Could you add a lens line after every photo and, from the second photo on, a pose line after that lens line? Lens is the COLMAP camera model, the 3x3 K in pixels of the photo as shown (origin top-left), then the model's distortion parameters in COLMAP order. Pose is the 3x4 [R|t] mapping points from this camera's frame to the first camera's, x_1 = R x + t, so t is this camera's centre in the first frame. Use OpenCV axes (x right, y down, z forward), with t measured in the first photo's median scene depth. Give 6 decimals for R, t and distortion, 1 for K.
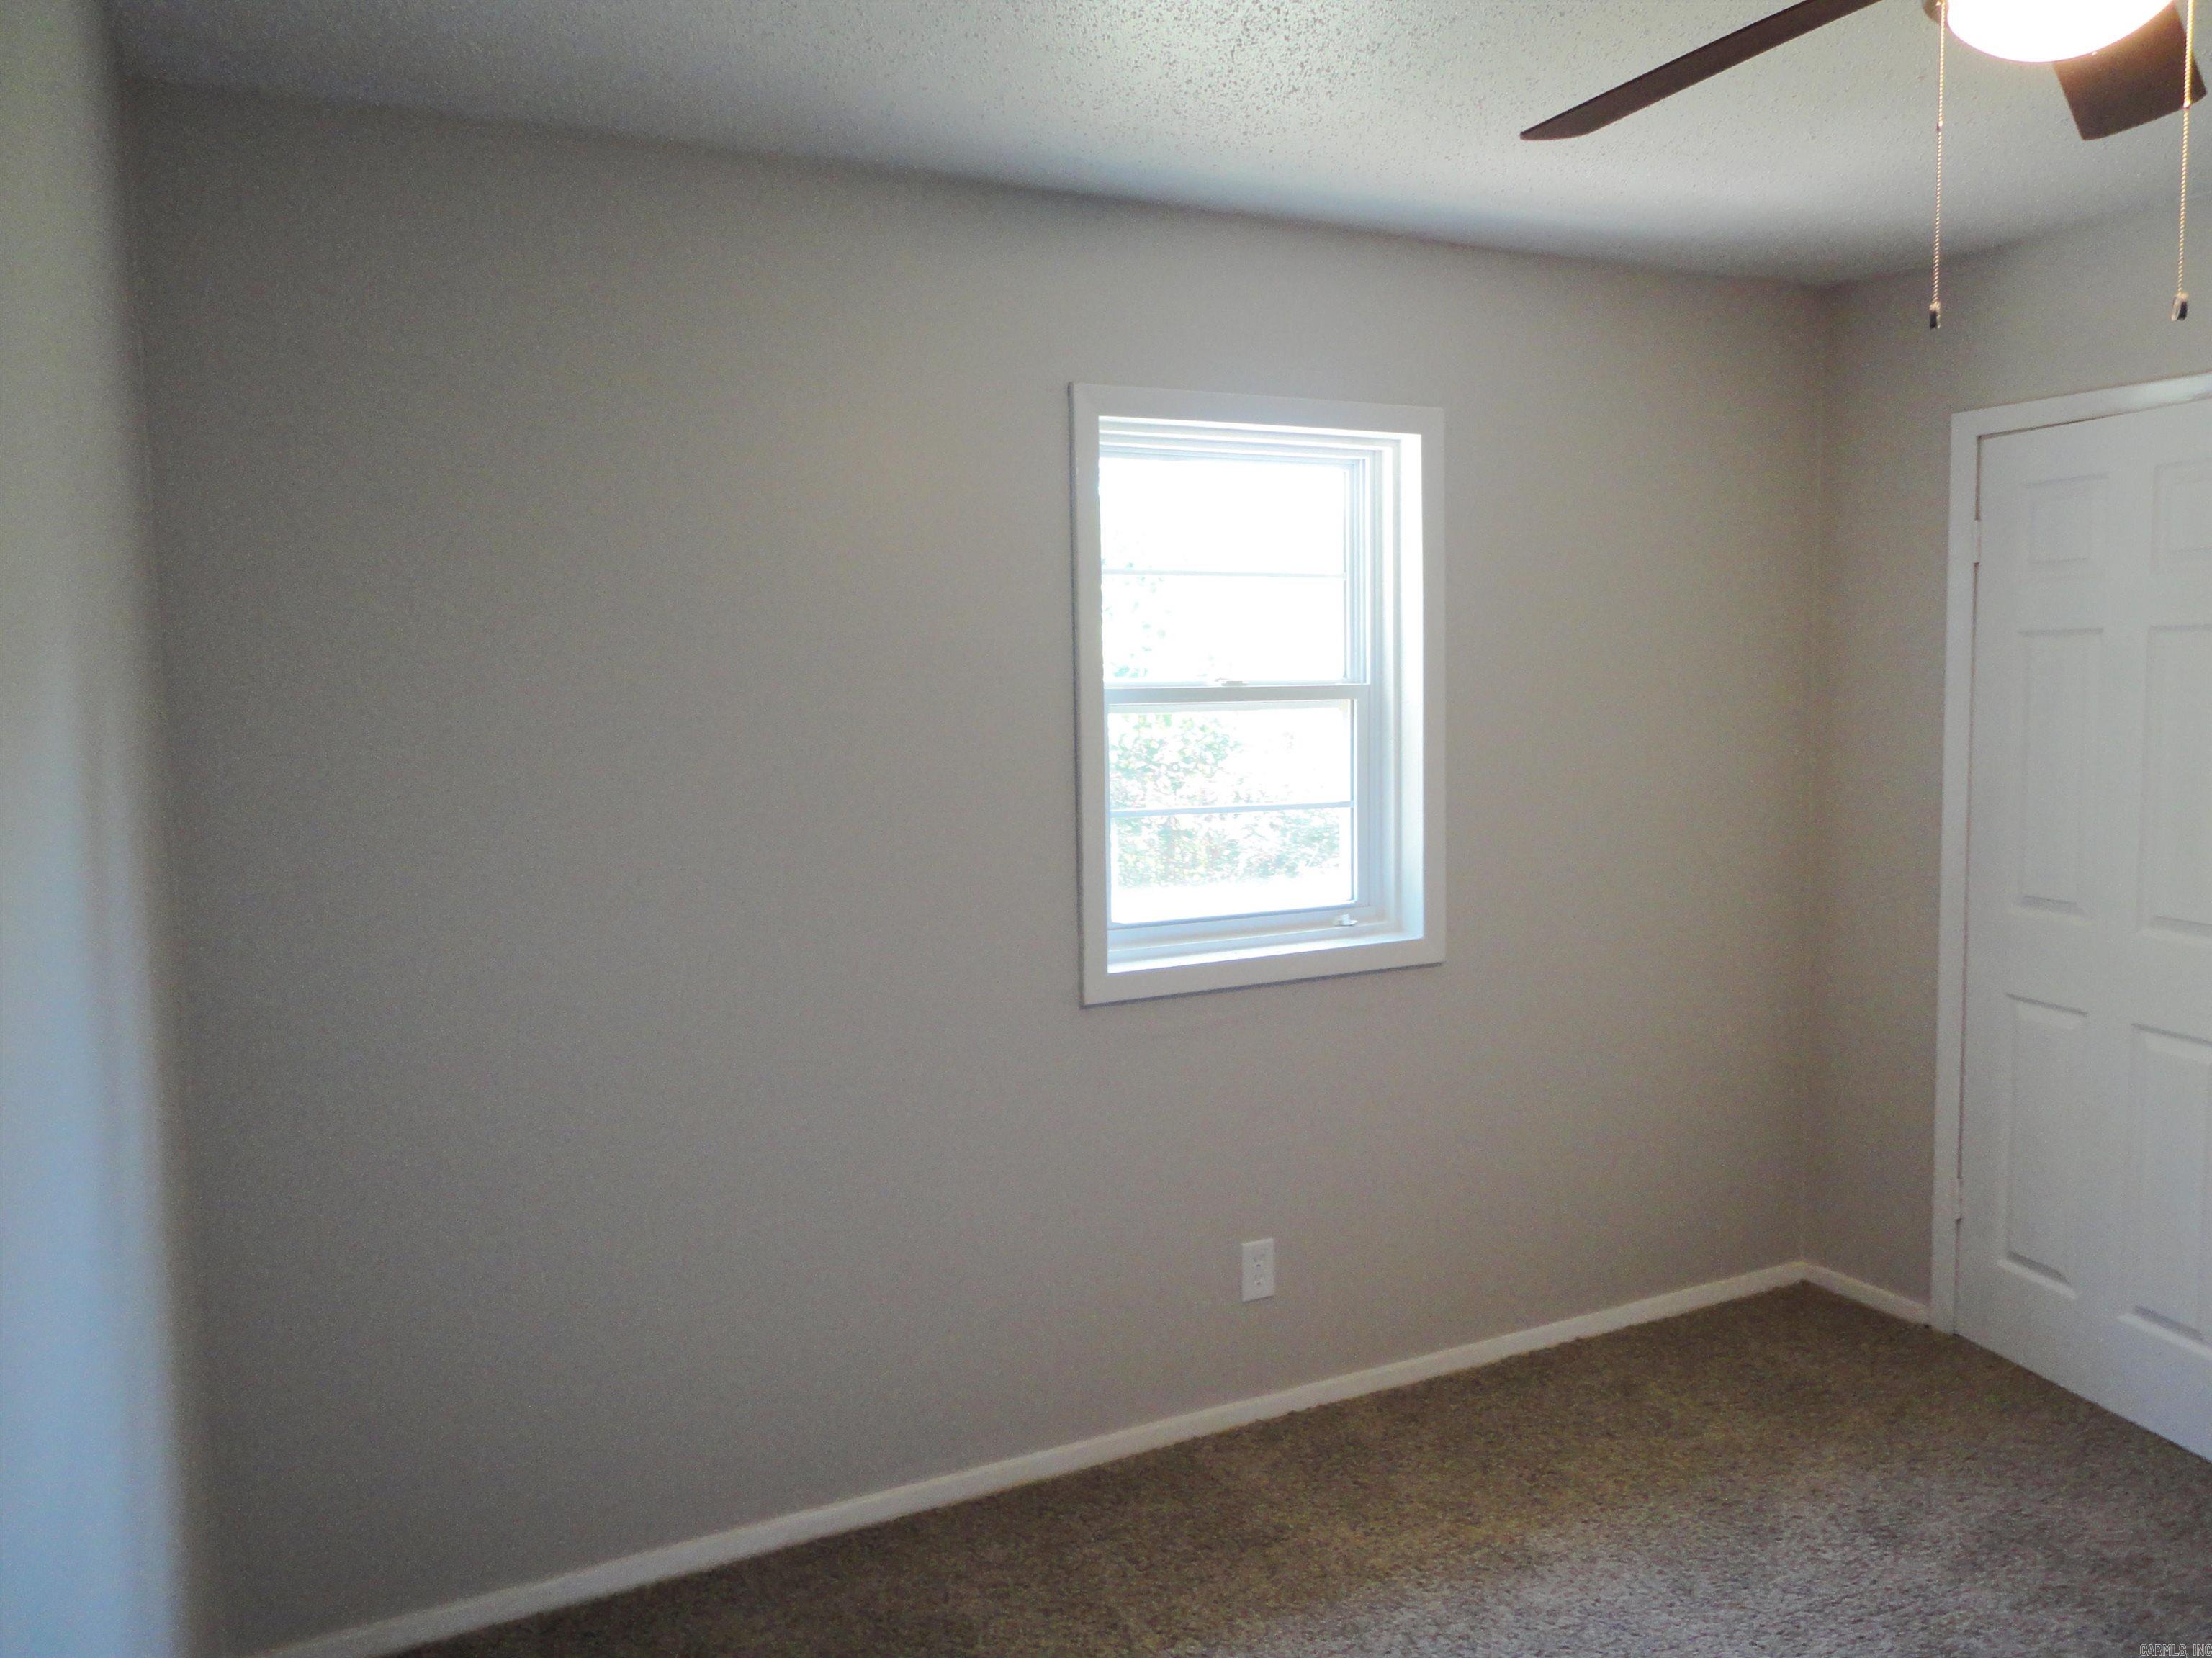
lens RADIAL K [[1674.4, 0, 1112.4], [0, 1674.4, 821.0], [0, 0, 1]] dist [0.003418, -0.000837]
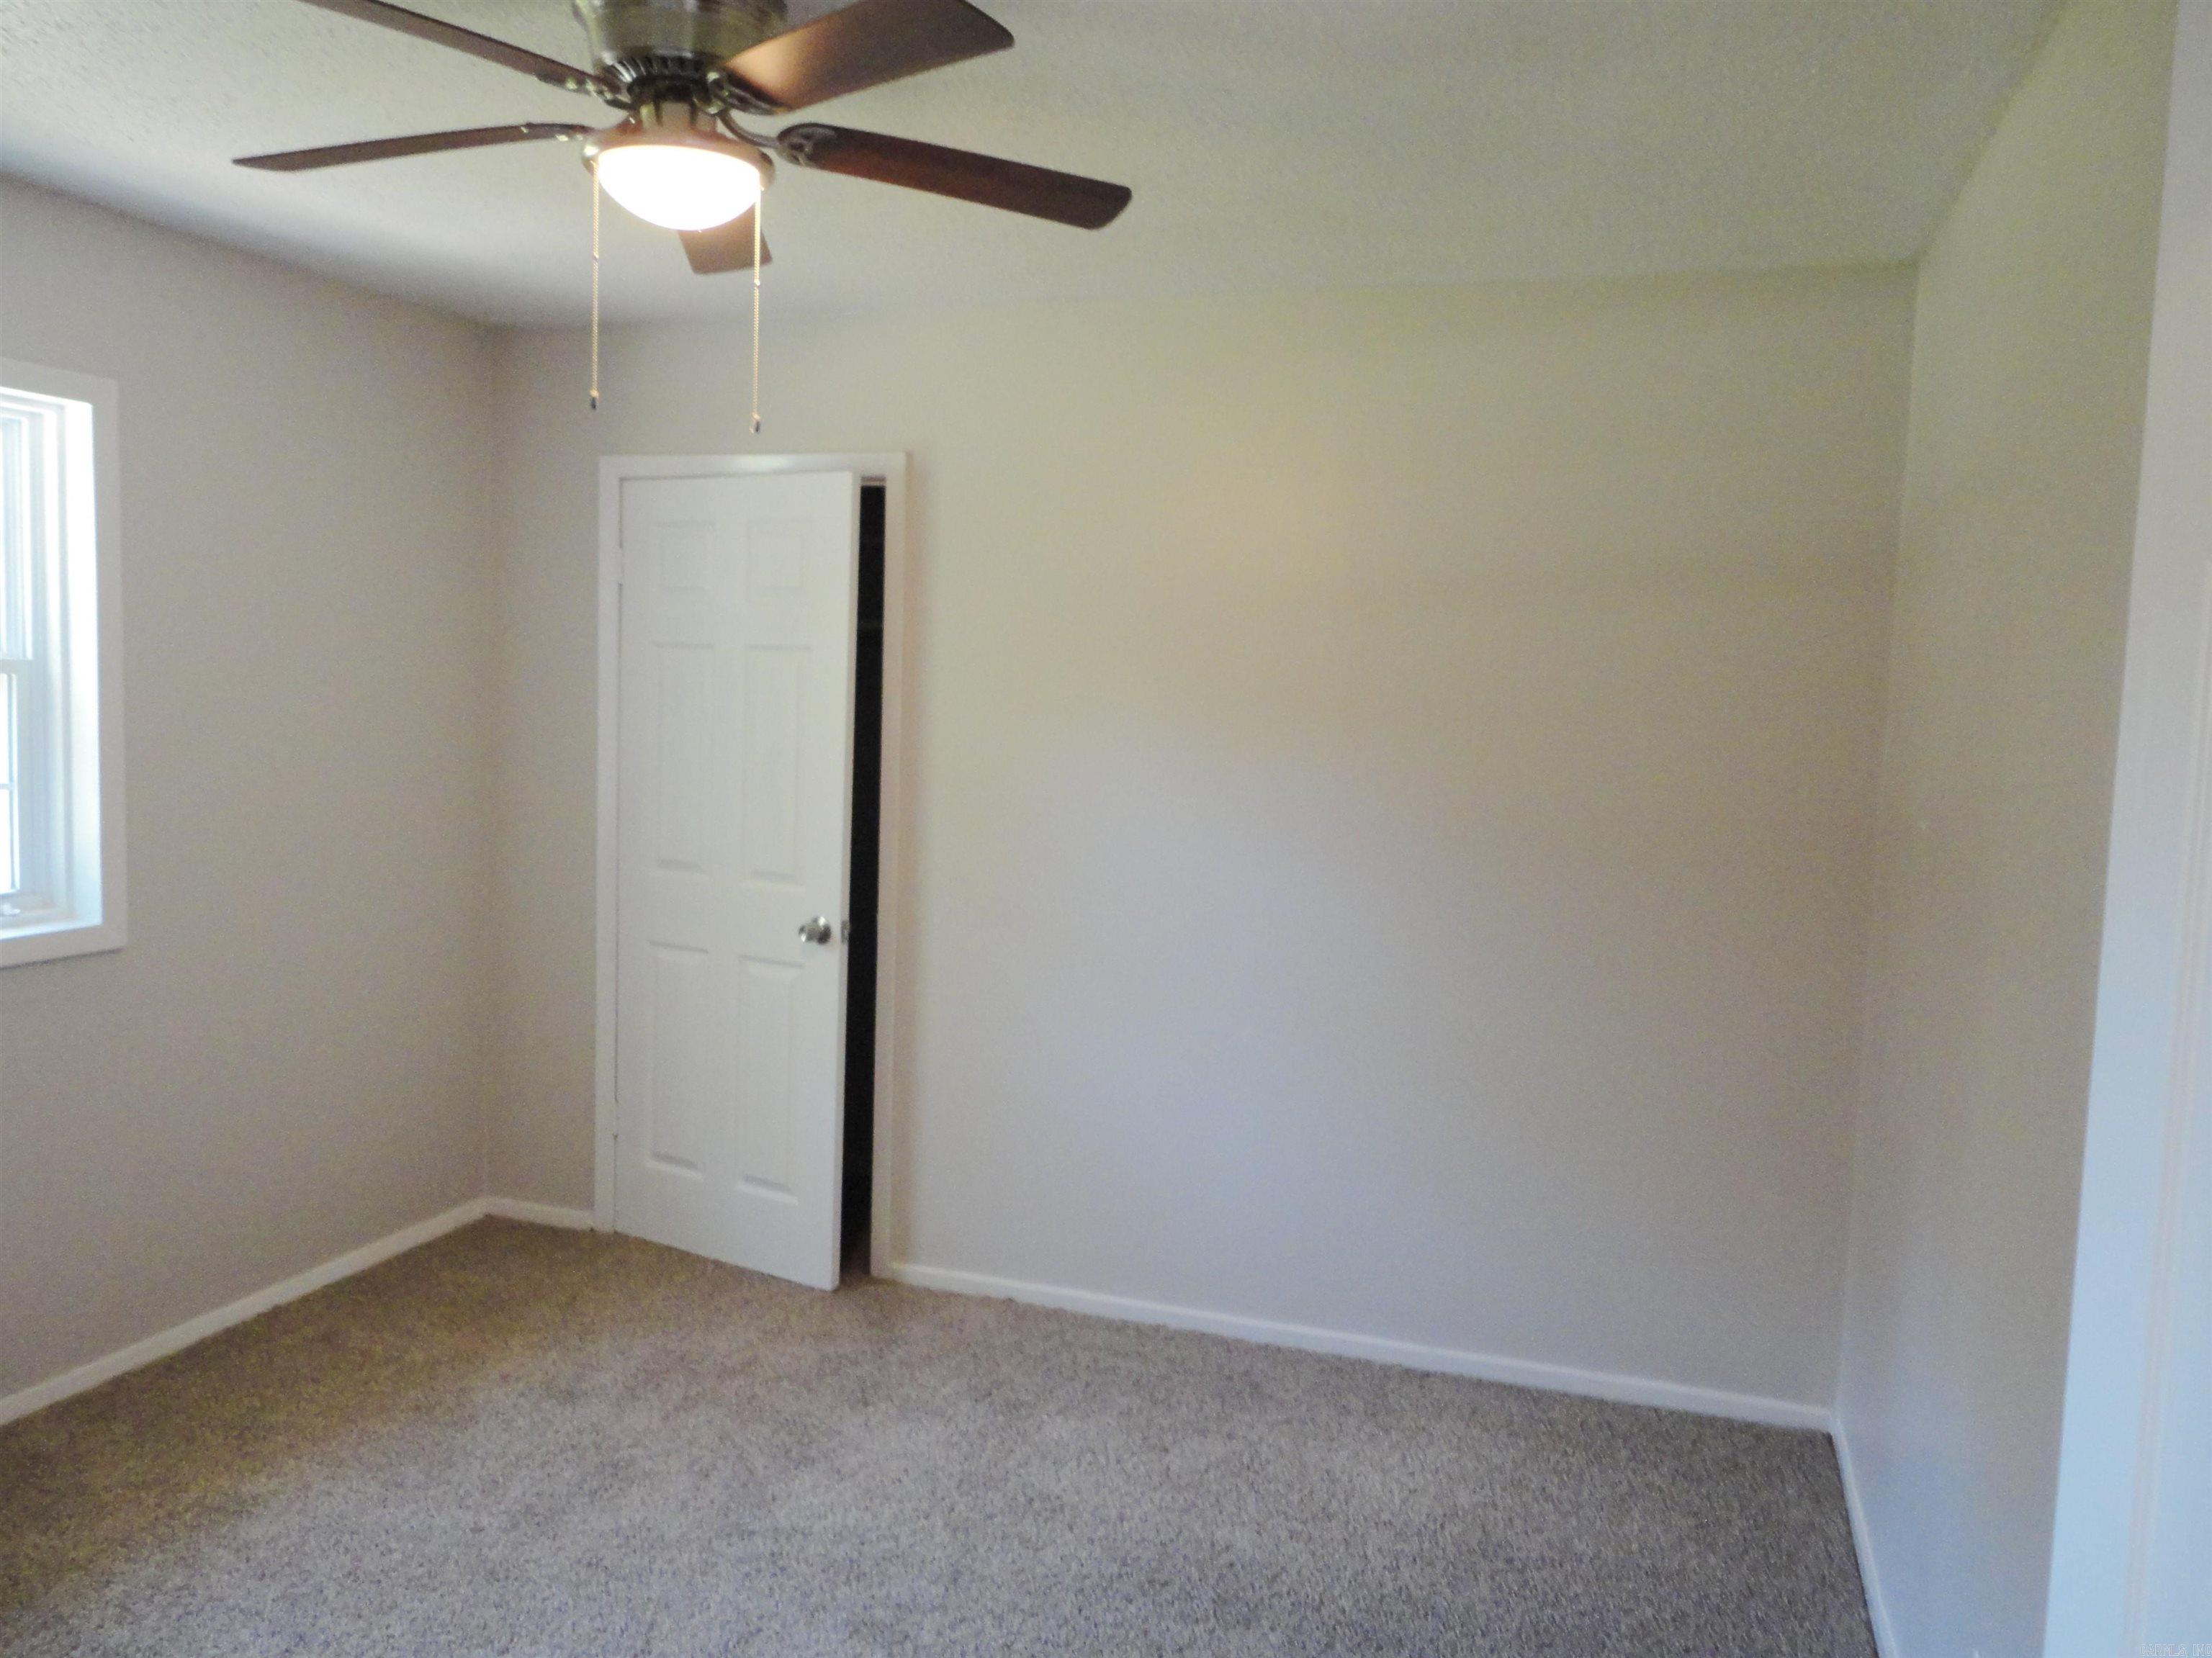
lens RADIAL K [[1658.6, 0, 1106.0], [0, 1658.6, 829.0], [0, 0, 1]] dist [-0.008618, -0.006816]
pose [[0.723498, -0.016999, 0.690117, -0.059493], [0.011935, 0.999855, 0.012117, 0.011499], [-0.690223, -0.000530, 0.723596, -0.106207]]
